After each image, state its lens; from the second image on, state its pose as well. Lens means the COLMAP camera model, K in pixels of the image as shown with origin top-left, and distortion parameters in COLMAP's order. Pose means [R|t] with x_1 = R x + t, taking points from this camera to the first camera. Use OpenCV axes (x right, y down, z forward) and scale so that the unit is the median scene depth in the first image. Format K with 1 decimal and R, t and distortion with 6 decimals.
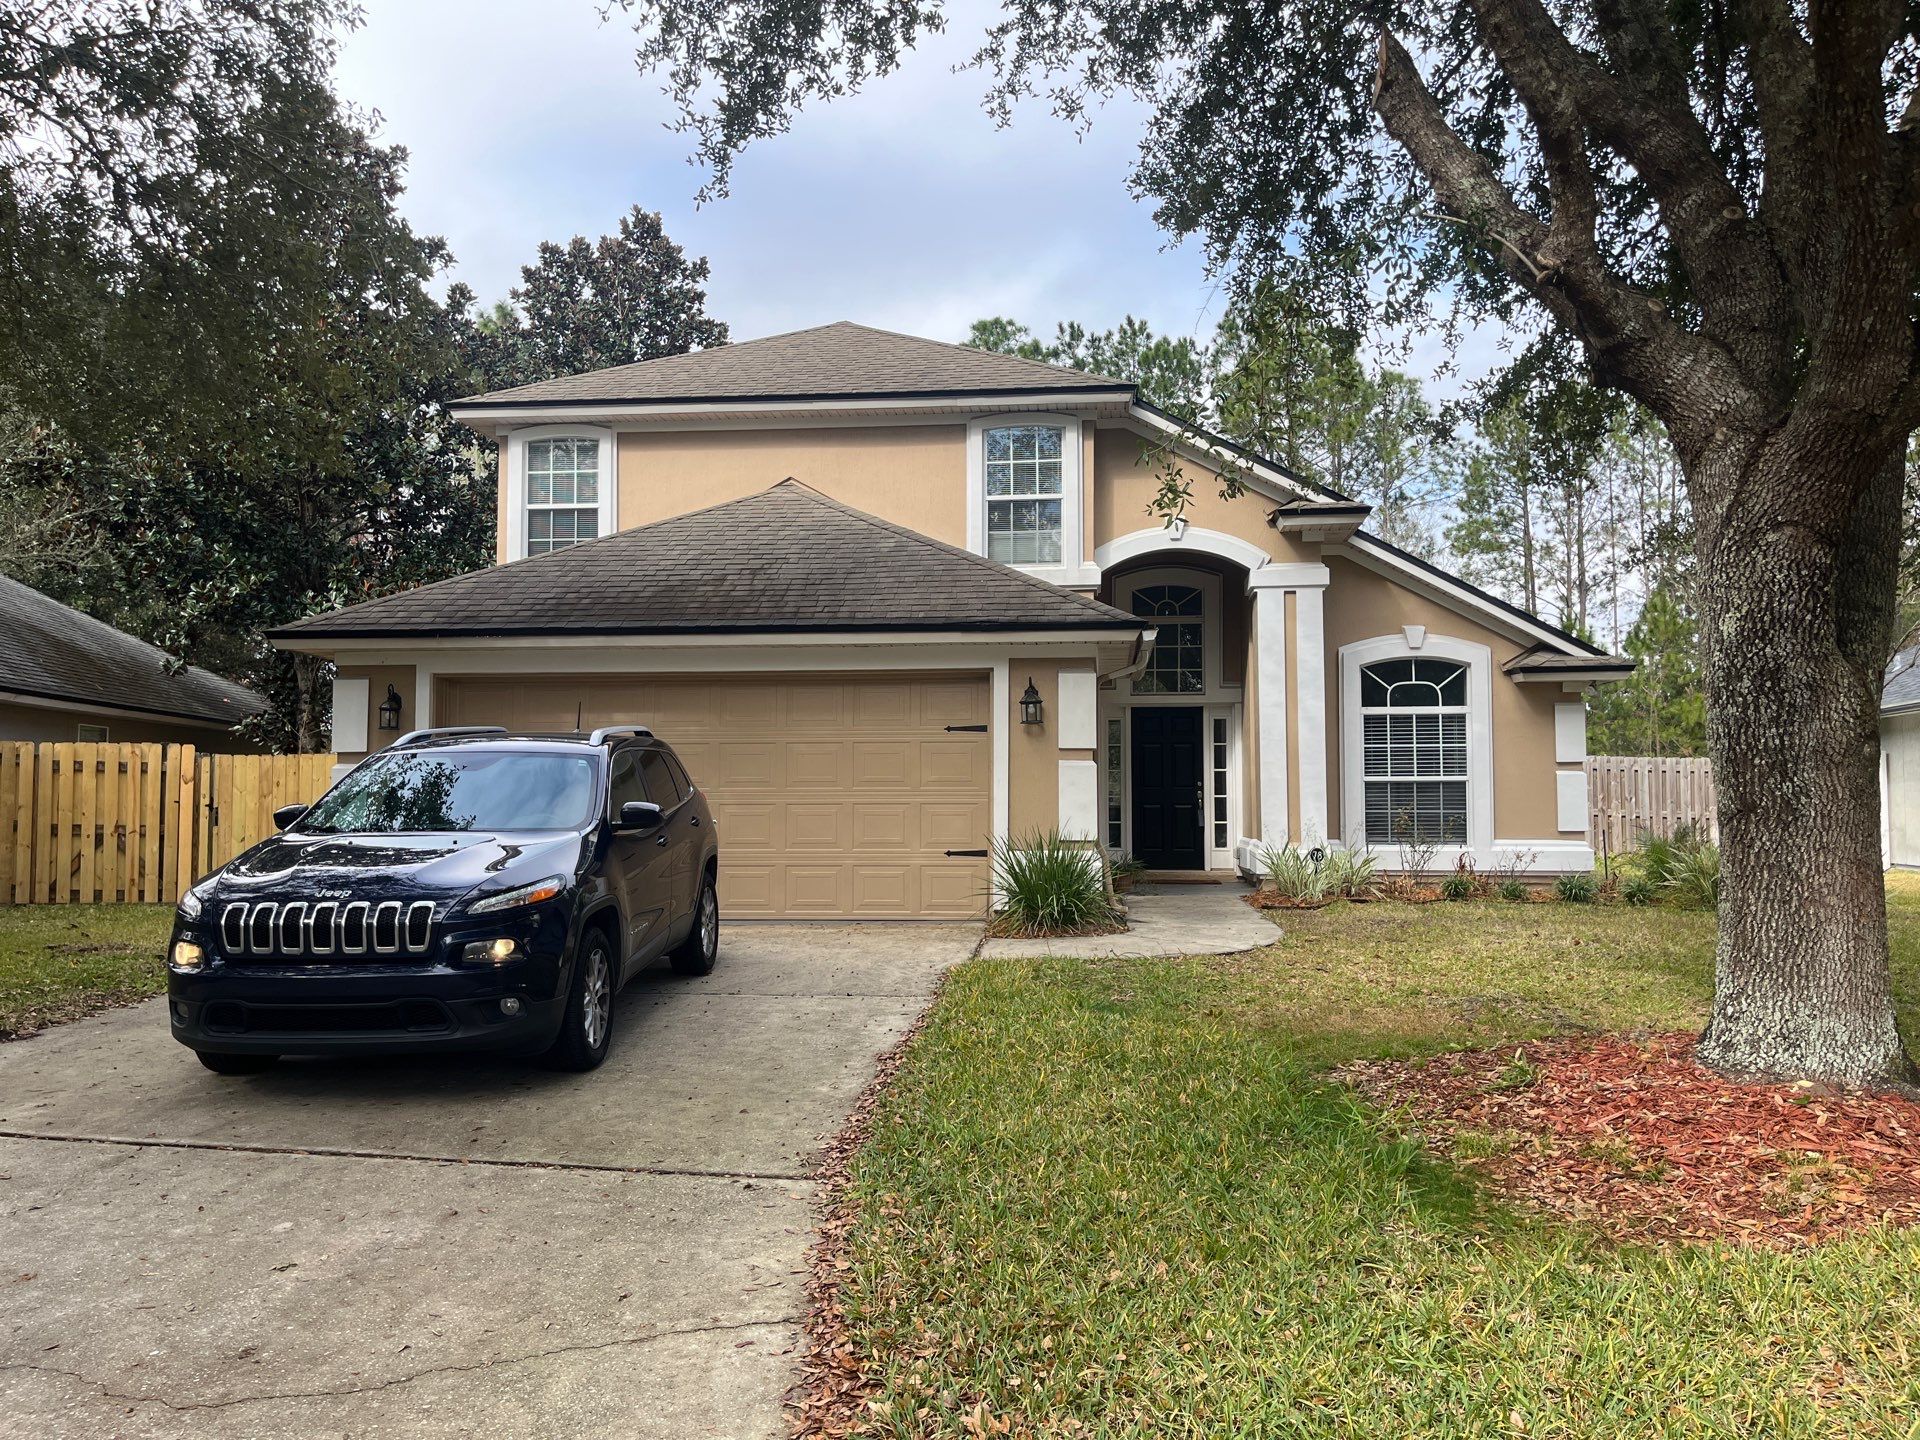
lens RADIAL K [[1470.0, 0, 960.0], [0, 1470.0, 720.0], [0, 0, 1]] dist [0.001705, 0.000689]
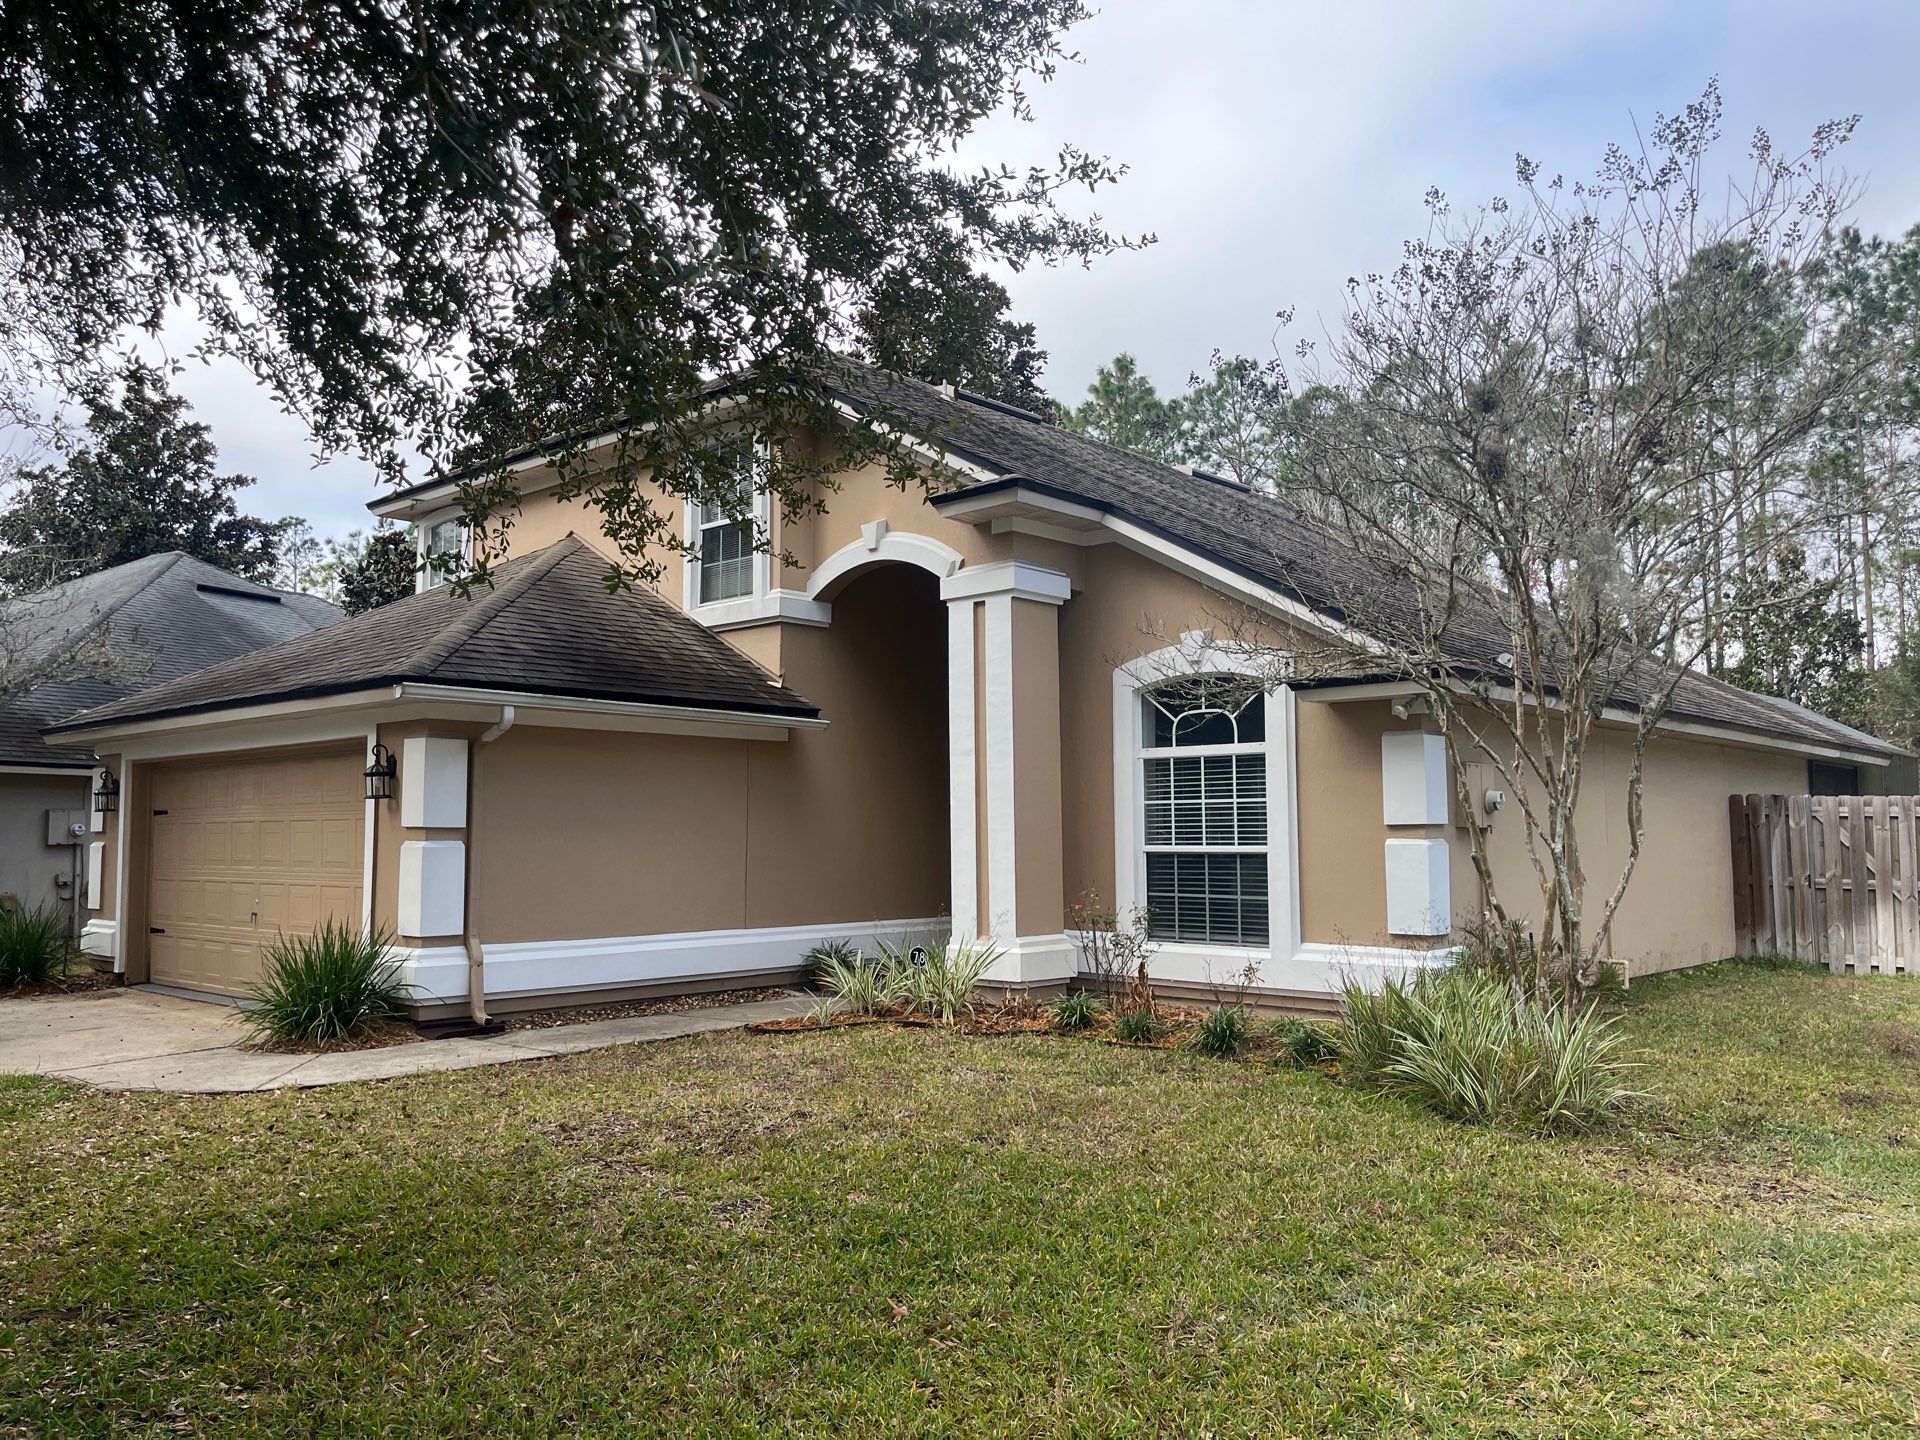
lens RADIAL K [[1470.0, 0, 960.0], [0, 1470.0, 720.0], [0, 0, 1]] dist [0.001705, 0.000689]
pose [[0.790669, -0.047212, -0.610421, 0.644324], [0.033009, 0.998859, -0.034500, -0.000823], [0.611354, 0.007129, 0.791325, 0.383918]]
